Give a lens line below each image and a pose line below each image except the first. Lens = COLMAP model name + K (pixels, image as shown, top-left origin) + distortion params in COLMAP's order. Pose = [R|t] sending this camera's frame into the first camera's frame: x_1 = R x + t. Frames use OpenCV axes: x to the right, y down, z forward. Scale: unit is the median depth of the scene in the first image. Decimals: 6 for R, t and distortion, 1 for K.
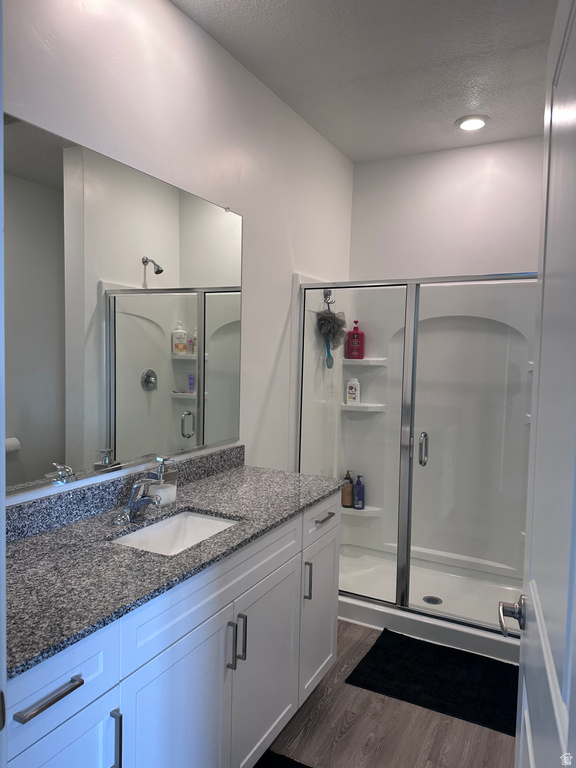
lens RADIAL K [[538.7, 0, 287.8], [0, 538.7, 384.1], [0, 0, 1]] dist [0.054039, -0.055963]
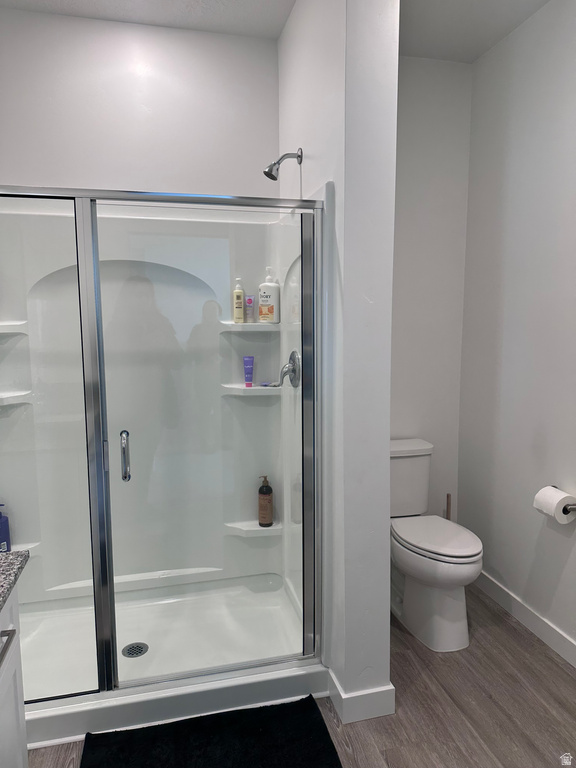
lens RADIAL K [[538.7, 0, 292.1], [0, 538.7, 382.0], [0, 0, 1]] dist [0.054039, -0.055963]
pose [[0.746790, -0.110281, 0.655853, -0.021019], [0.068297, 0.993659, 0.089315, -0.014242], [-0.661544, -0.021907, 0.749587, 0.346388]]
